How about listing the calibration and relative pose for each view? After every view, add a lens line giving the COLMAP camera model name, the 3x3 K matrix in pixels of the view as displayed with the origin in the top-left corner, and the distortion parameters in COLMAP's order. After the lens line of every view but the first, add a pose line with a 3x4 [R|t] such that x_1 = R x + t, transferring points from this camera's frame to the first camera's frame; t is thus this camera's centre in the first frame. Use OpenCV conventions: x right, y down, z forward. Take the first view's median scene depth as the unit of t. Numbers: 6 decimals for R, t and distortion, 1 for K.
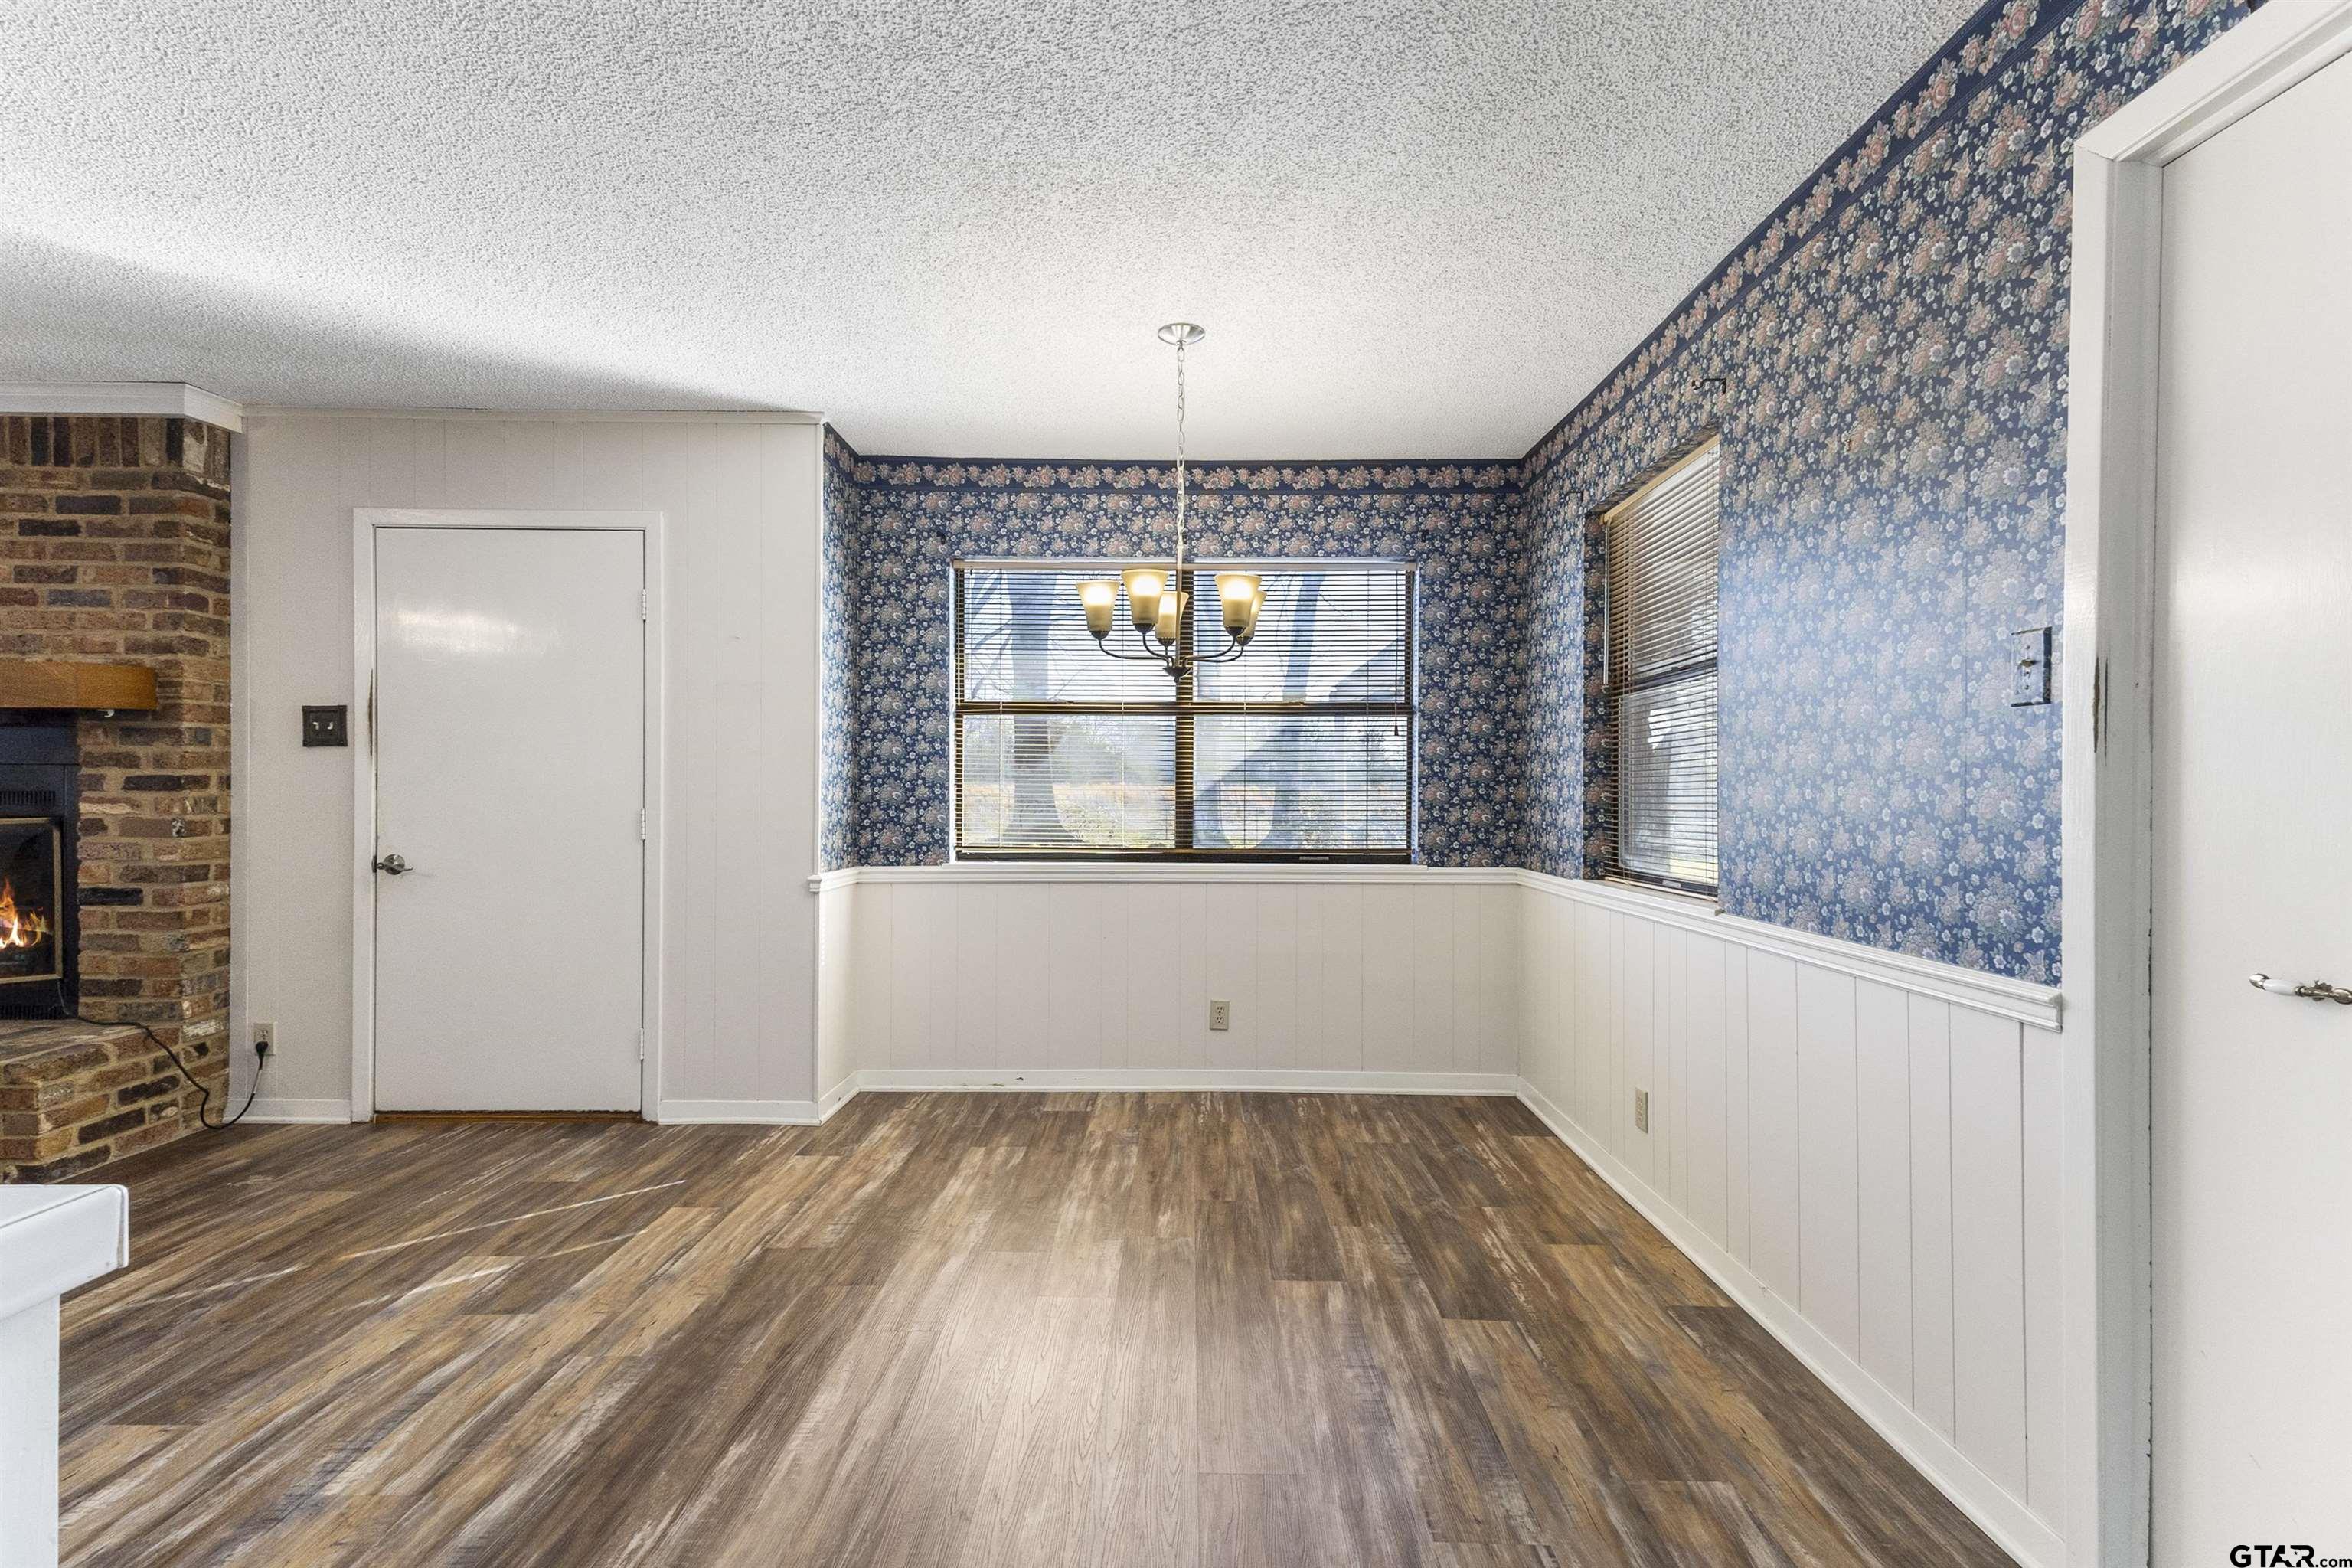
lens RADIAL K [[1091.4, 0, 1181.4], [0, 1091.4, 785.8], [0, 0, 1]] dist [0.040395, -0.014846]
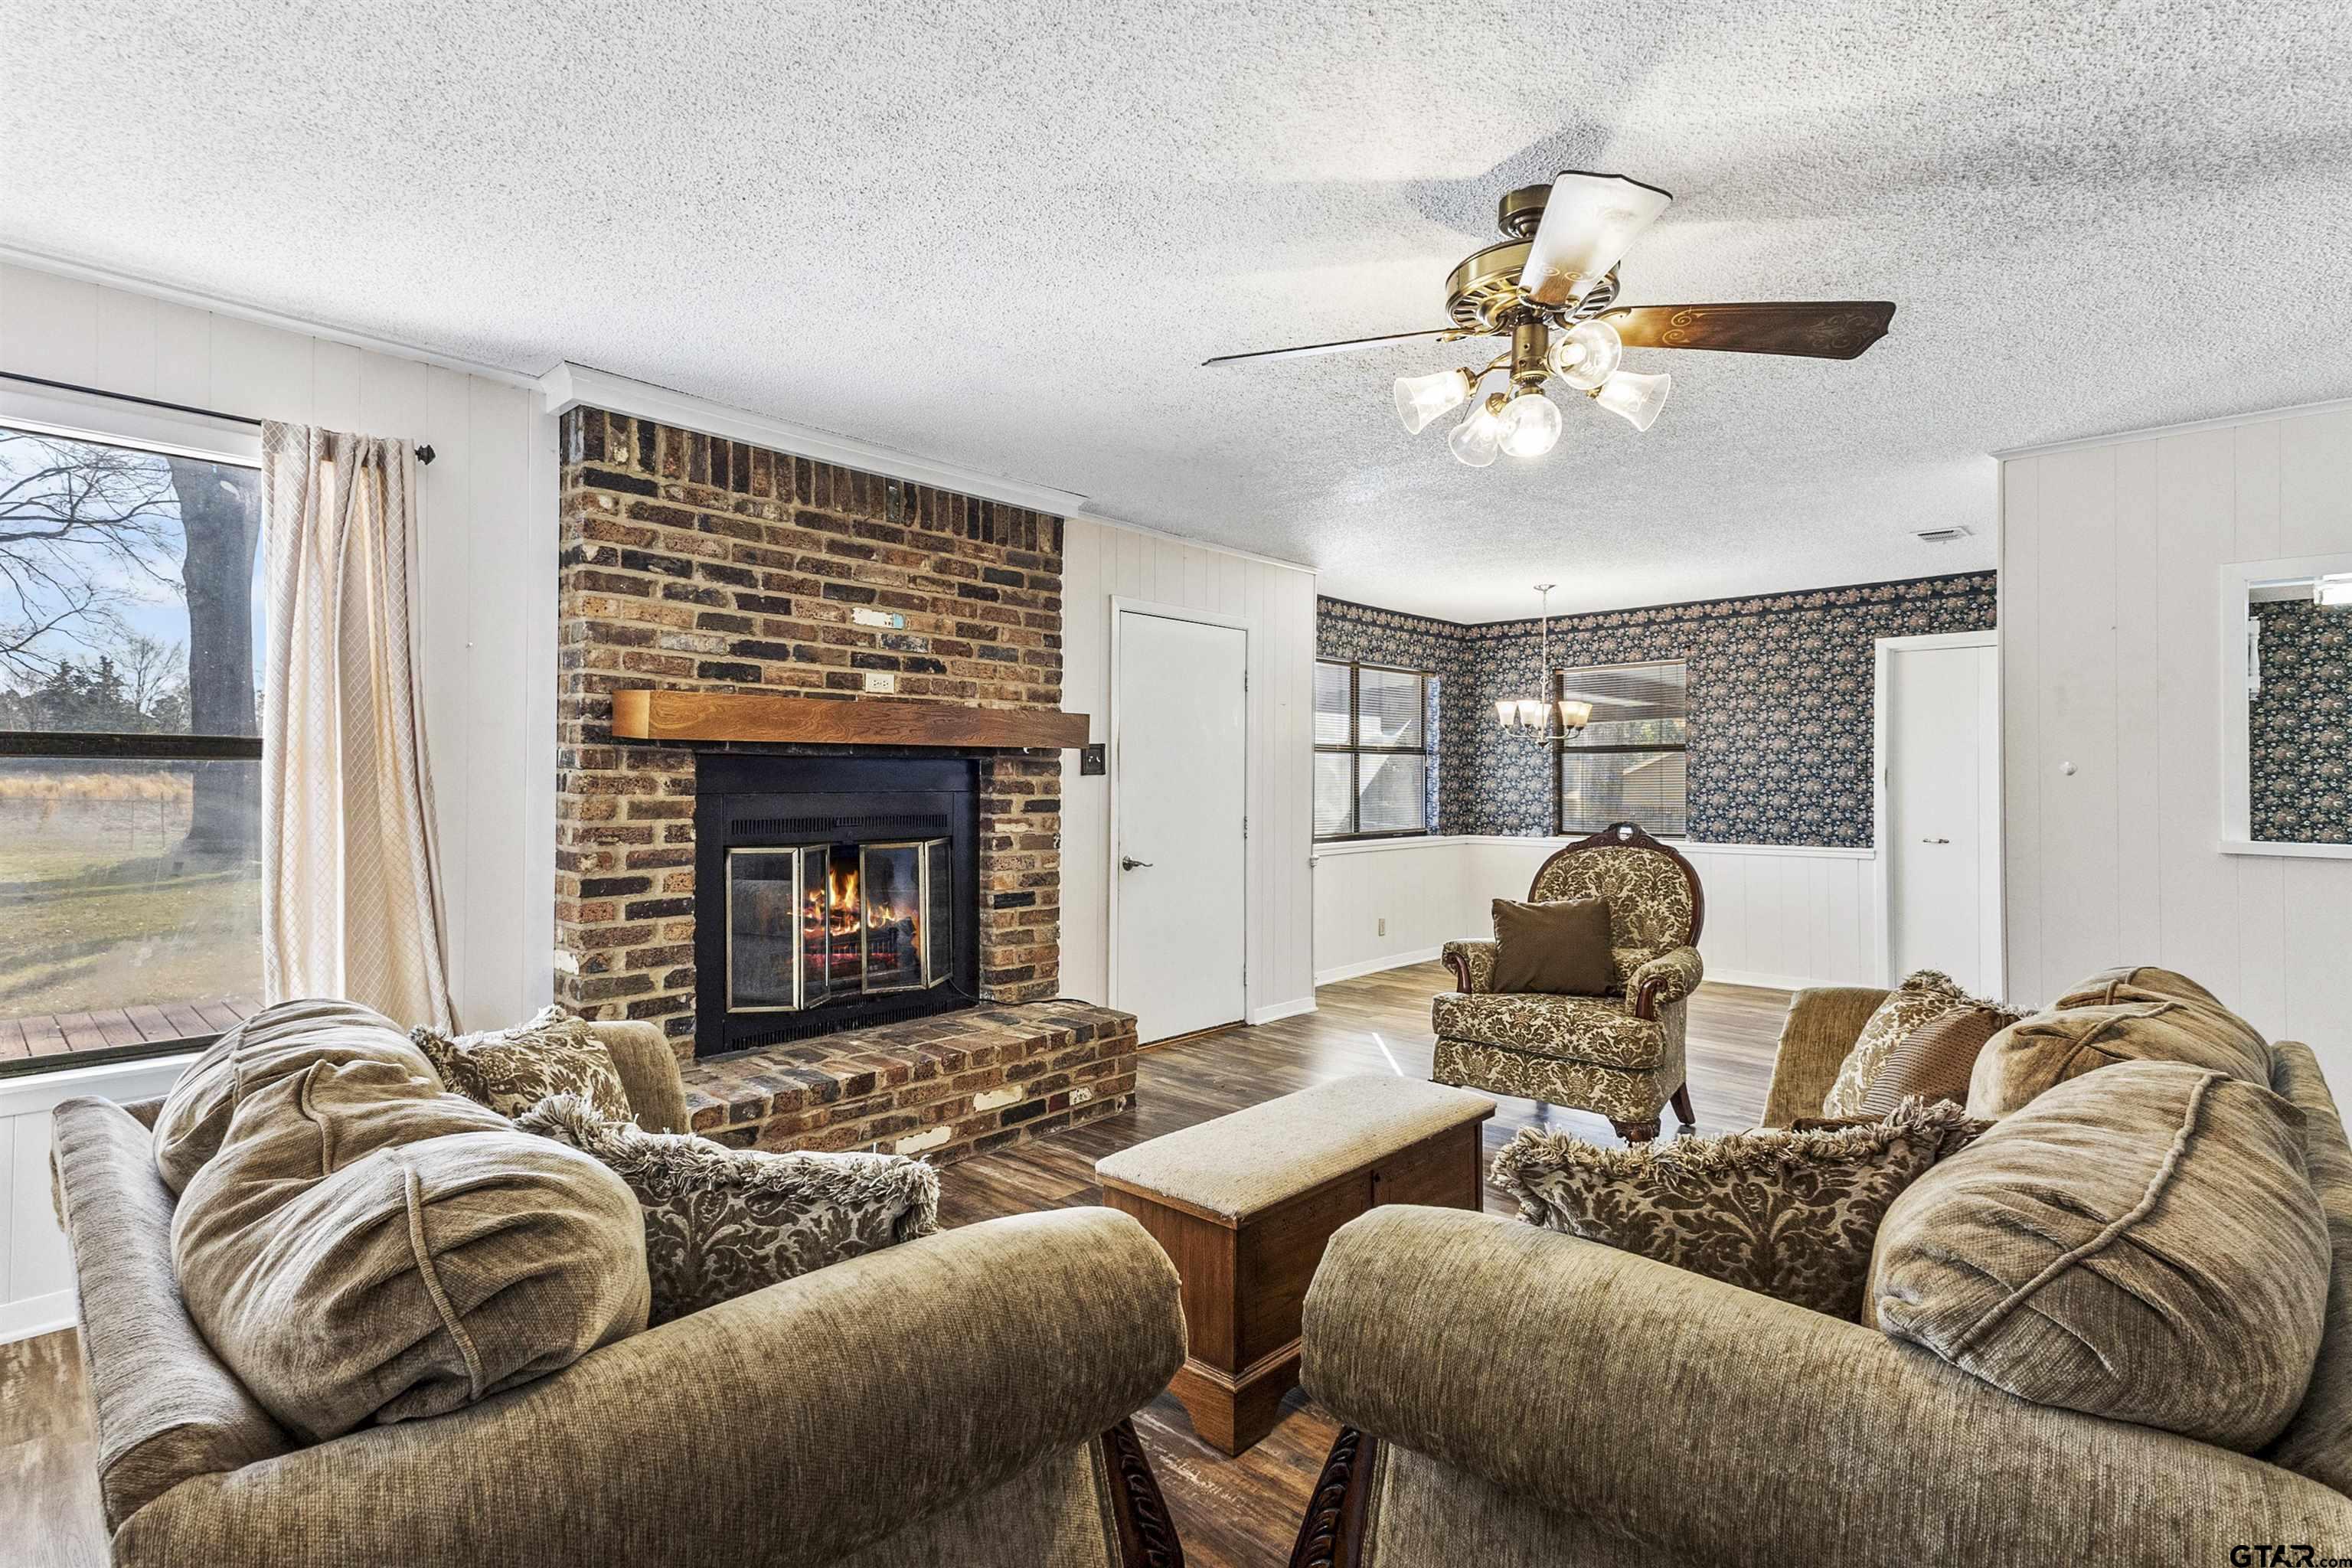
lens RADIAL K [[1114.8, 0, 1171.8], [0, 1114.8, 764.0], [0, 0, 1]] dist [0.018026, -0.000635]
pose [[0.679989, 0.006802, 0.733191, -1.734802], [0.001053, 0.999947, -0.010254, -0.036284], [-0.733221, 0.007745, 0.679946, 0.047611]]
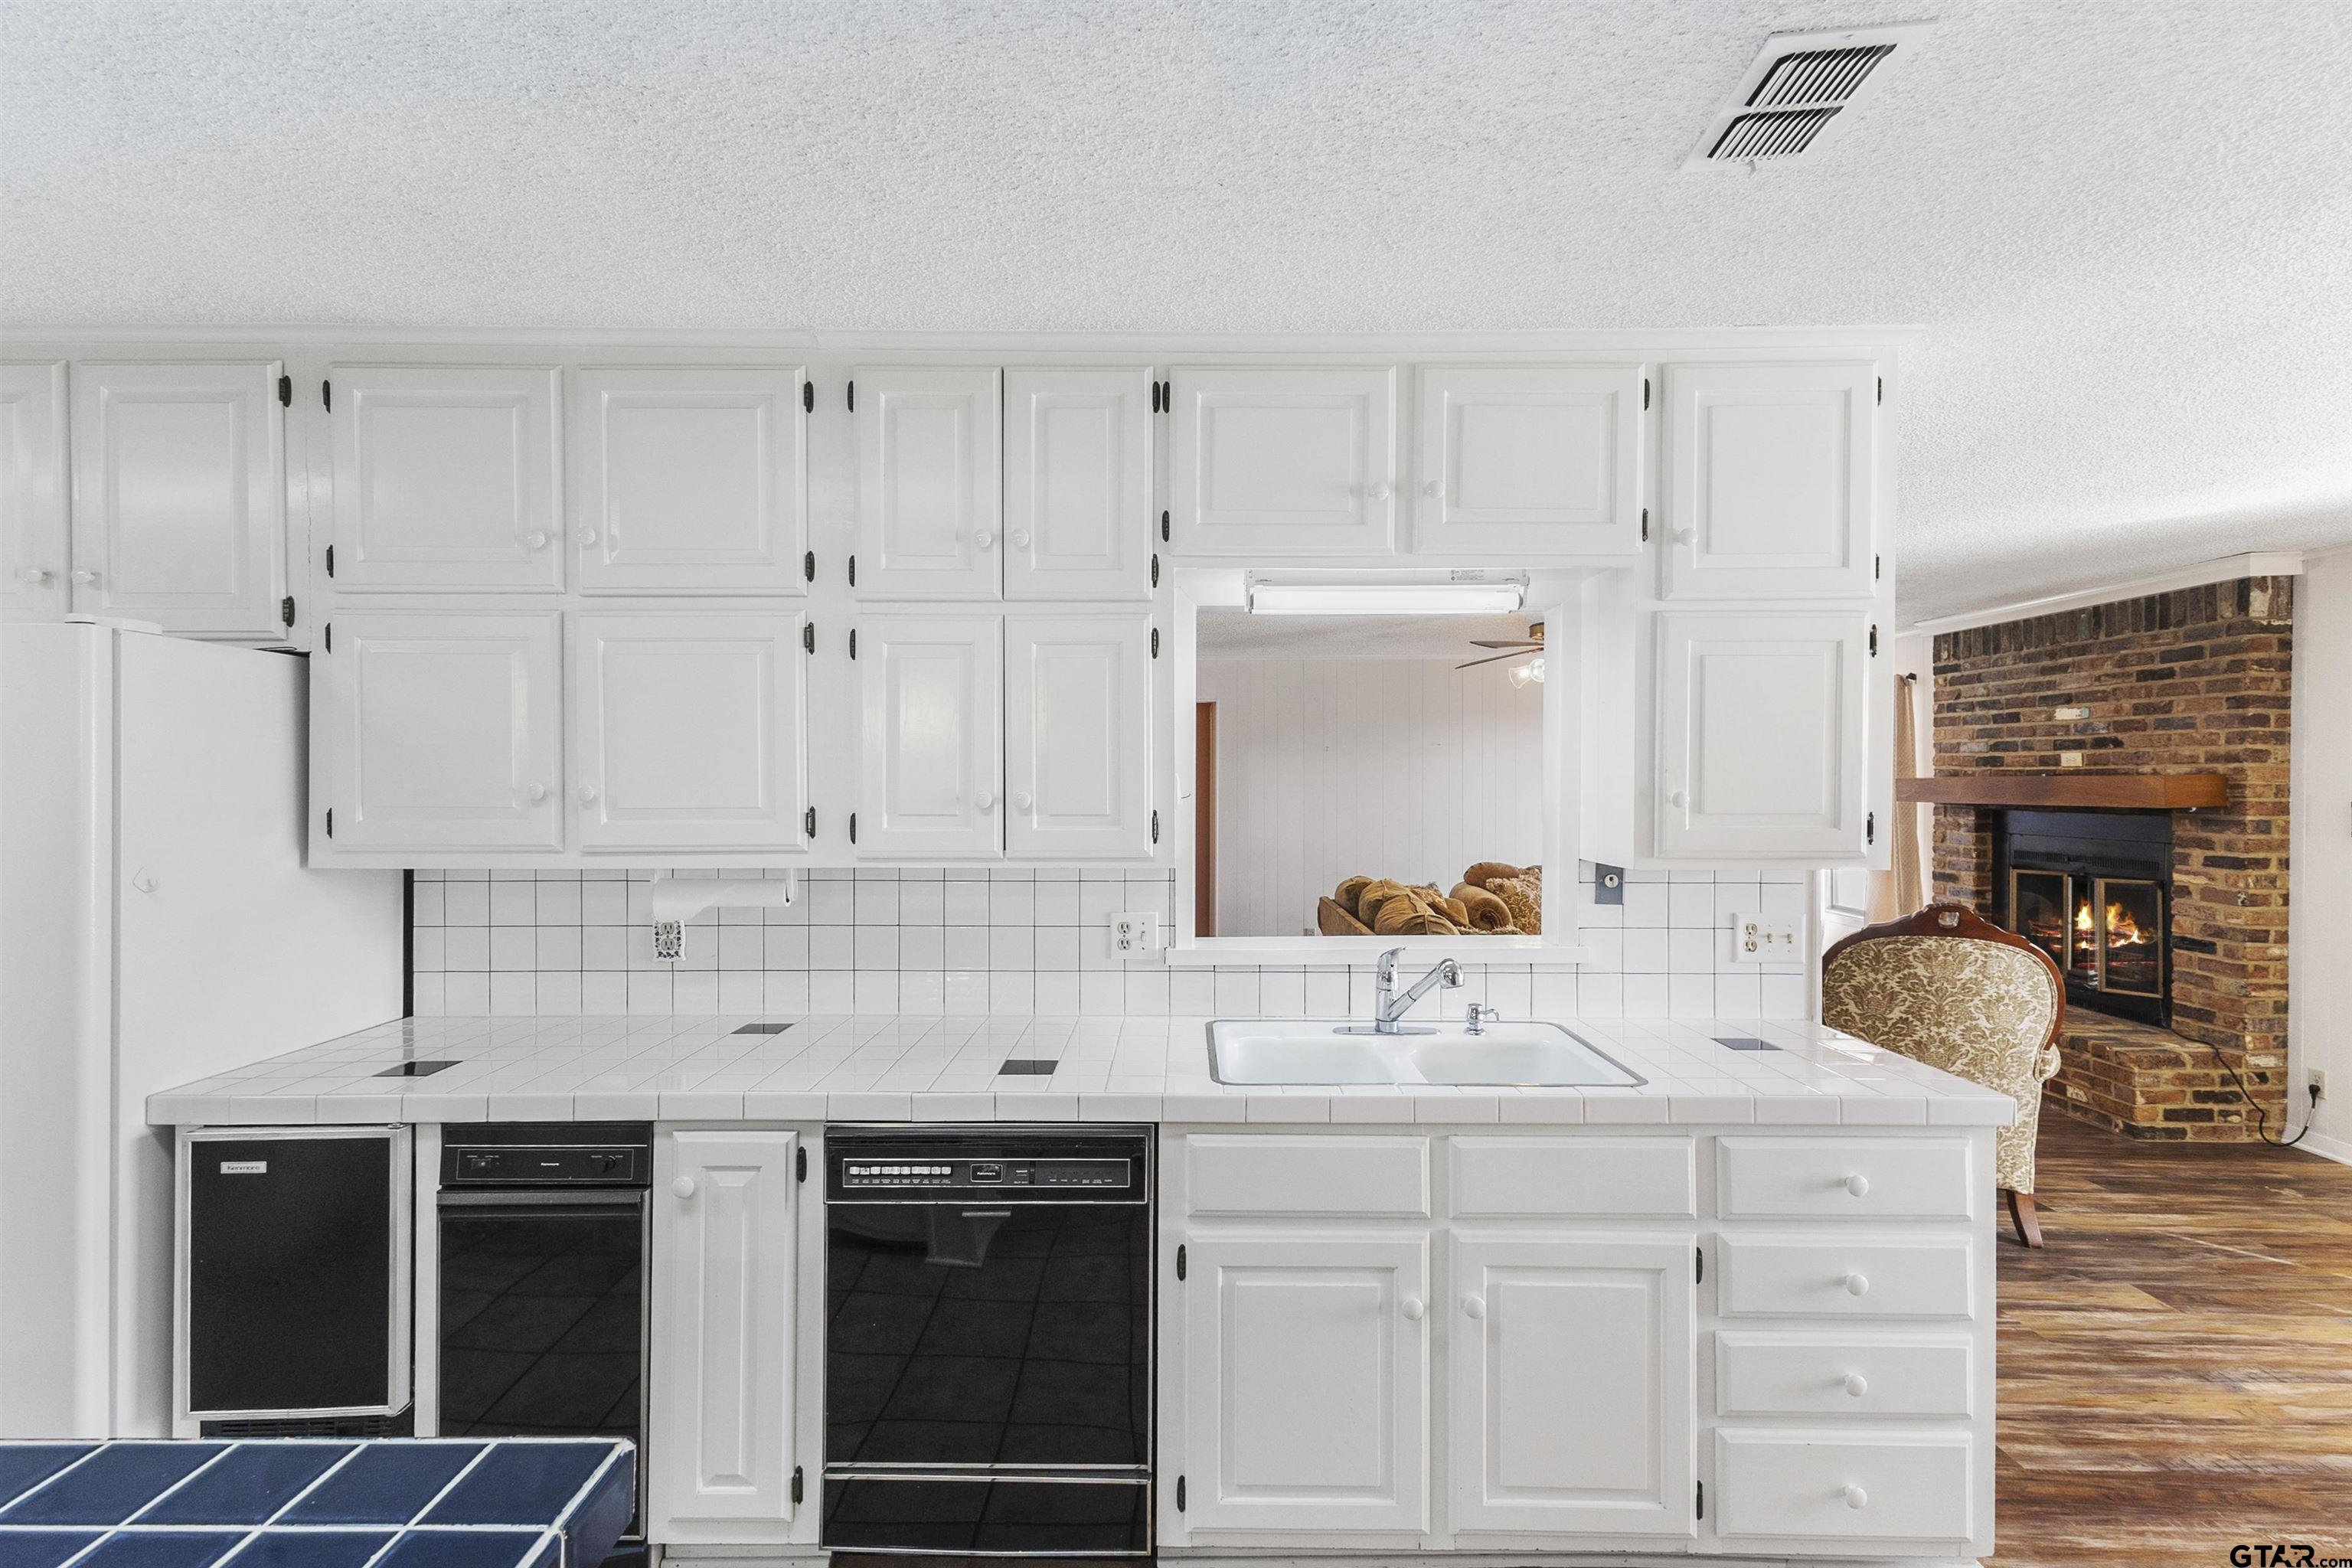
lens RADIAL K [[1078.8, 0, 1176.0], [0, 1078.8, 784.0], [0, 0, 1]] dist [0.031218, -0.012048]
pose [[0.001678, -0.000650, -0.999998, 0.356458], [-0.008988, 0.999959, -0.000665, -0.081779], [0.999958, 0.008989, 0.001672, -0.222953]]
